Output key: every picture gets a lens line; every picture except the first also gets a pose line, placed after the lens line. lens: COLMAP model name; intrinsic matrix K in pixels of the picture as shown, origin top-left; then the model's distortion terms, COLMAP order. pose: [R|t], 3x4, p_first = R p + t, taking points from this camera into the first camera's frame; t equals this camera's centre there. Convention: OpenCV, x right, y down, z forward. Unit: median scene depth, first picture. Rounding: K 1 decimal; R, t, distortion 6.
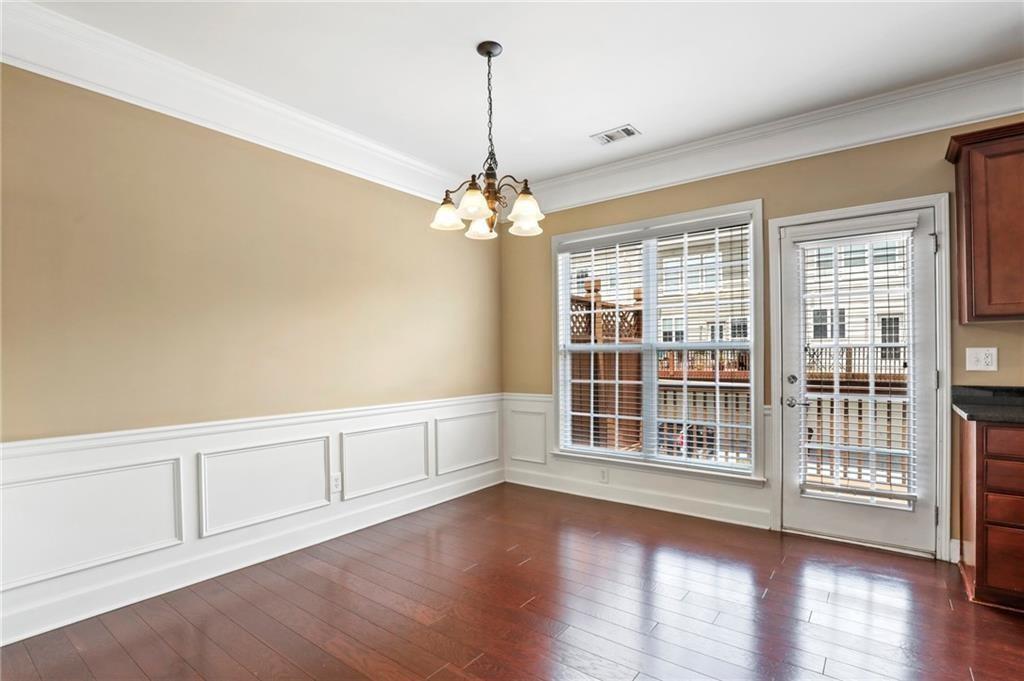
lens RADIAL K [[496.9, 0, 512.5], [0, 496.9, 359.5], [0, 0, 1]] dist [-0.025355, -0.000029]
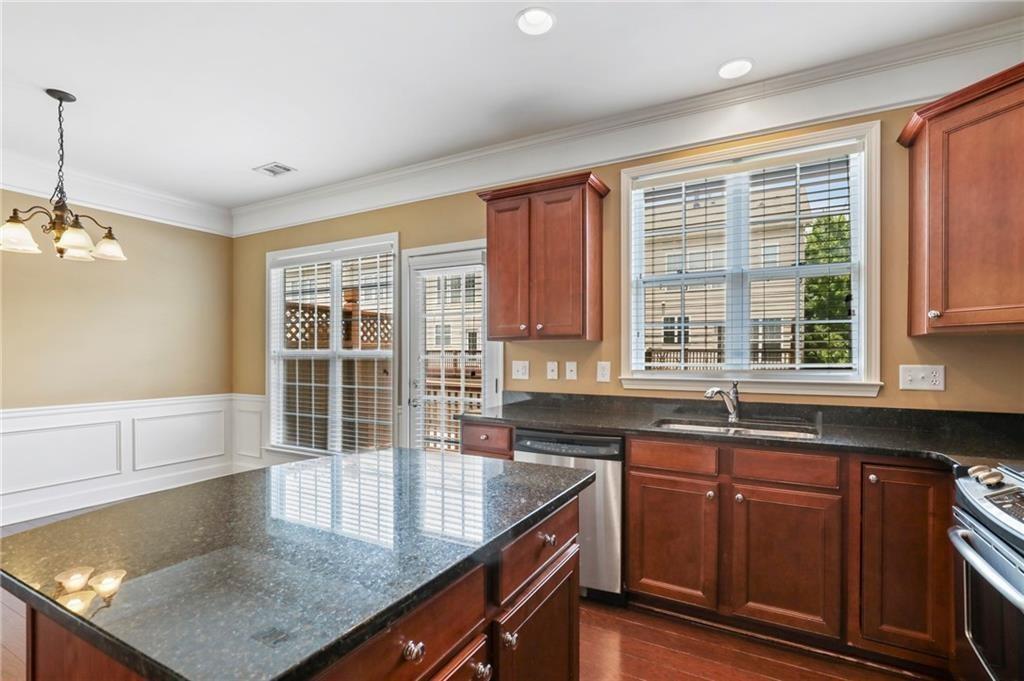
lens RADIAL K [[478.9, 0, 508.3], [0, 478.9, 358.5], [0, 0, 1]] dist [-0.002000, -0.000024]
pose [[0.989789, 0.010797, 0.142130, 0.703993], [-0.011069, 0.999938, 0.001122, -0.029744], [-0.142109, -0.002684, 0.989847, -0.207466]]
